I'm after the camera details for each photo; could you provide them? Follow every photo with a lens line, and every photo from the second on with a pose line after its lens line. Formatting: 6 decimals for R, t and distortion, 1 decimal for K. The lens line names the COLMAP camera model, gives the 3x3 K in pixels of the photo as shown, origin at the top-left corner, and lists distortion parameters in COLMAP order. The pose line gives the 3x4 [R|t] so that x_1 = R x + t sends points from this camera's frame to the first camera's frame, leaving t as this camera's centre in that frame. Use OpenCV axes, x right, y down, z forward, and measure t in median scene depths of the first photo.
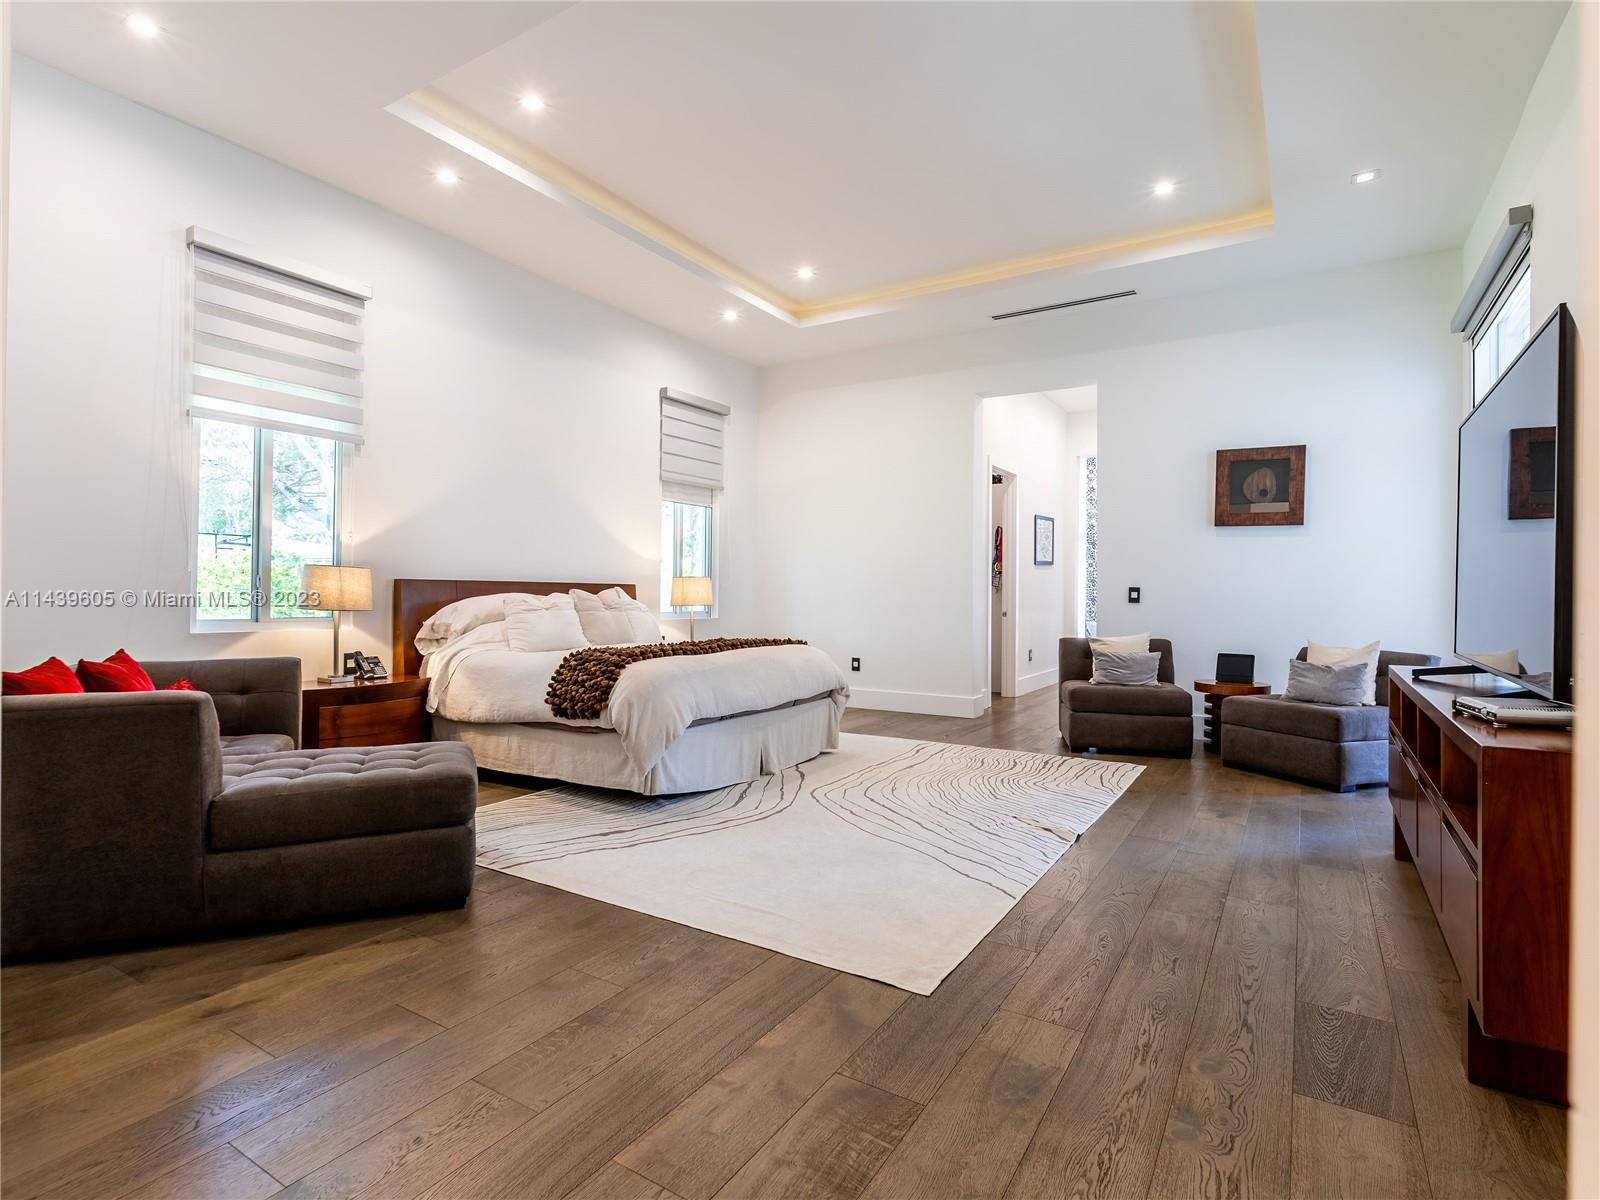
lens RADIAL K [[808.6, 0, 800.7], [0, 808.6, 589.7], [0, 0, 1]] dist [0.005522, 0.001152]
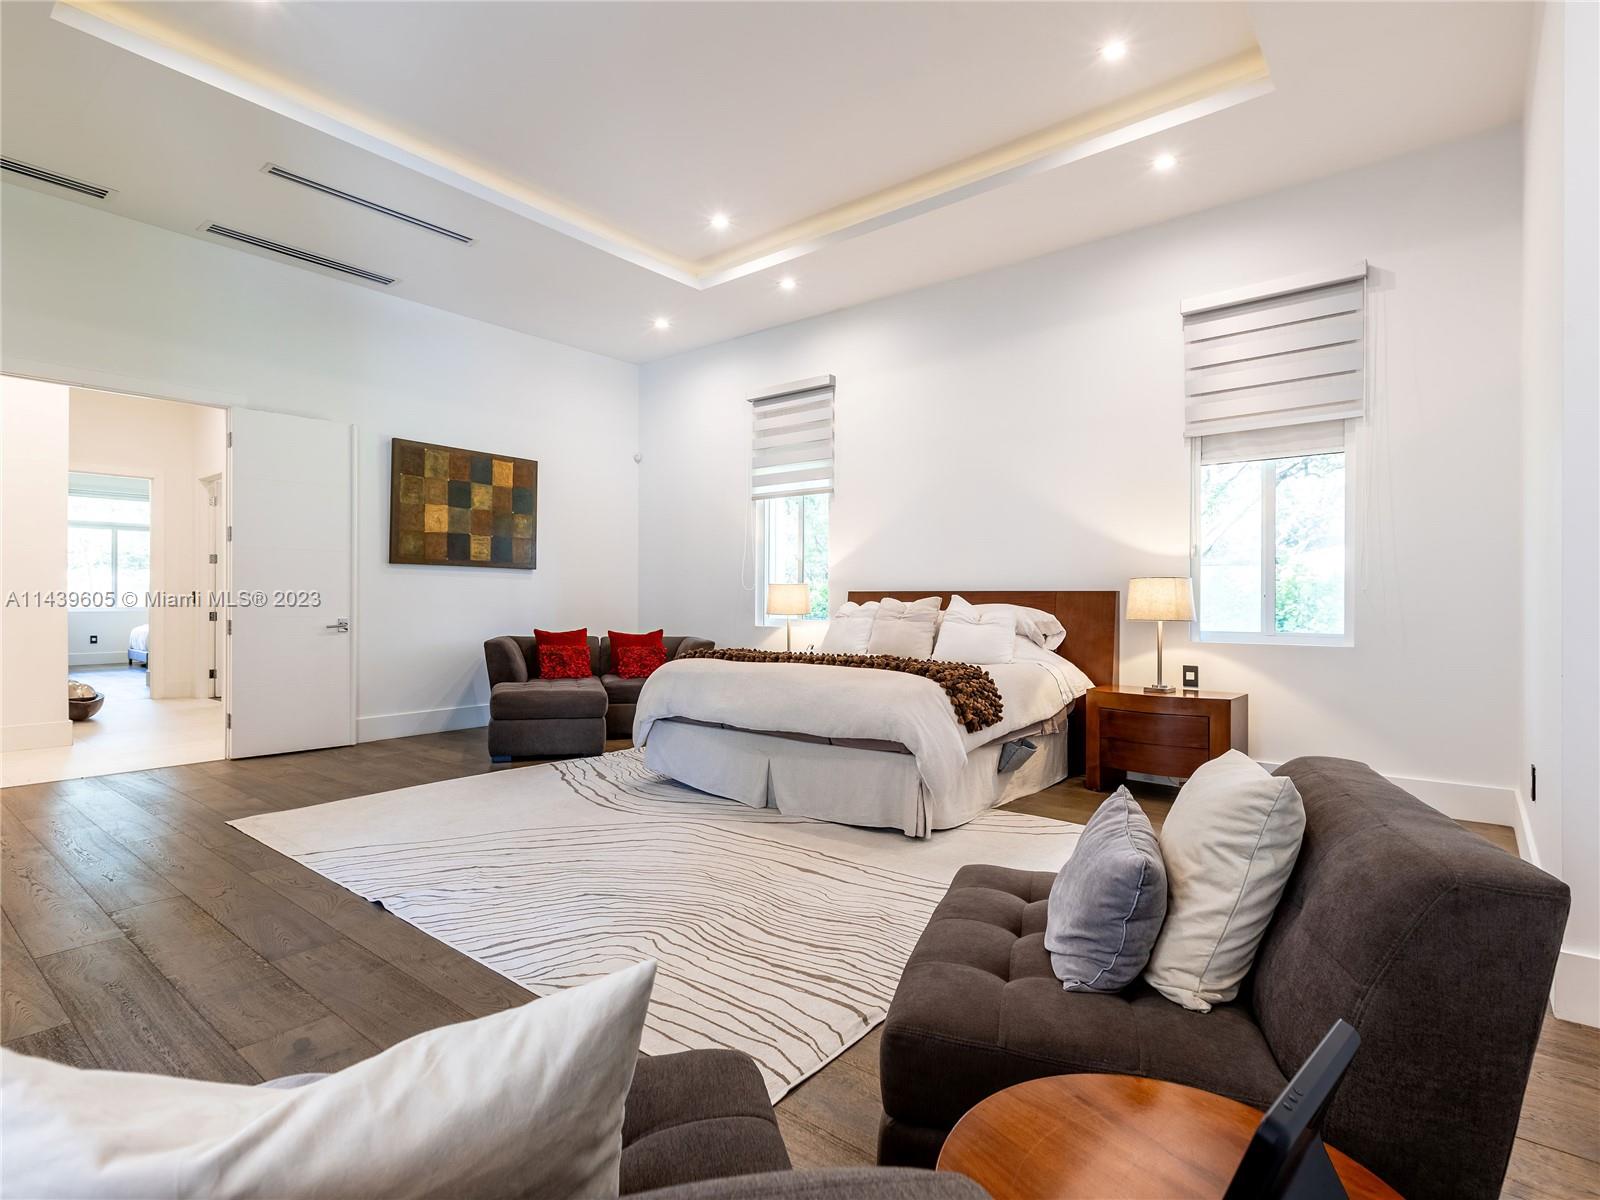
lens RADIAL K [[808.6, 0, 800.7], [0, 808.6, 589.7], [0, 0, 1]] dist [0.005522, 0.001152]
pose [[-0.122878, -0.019208, -0.992236, 0.813650], [-0.001666, 0.999815, -0.019148, 0.009713], [0.992420, -0.000700, -0.122888, 1.130800]]
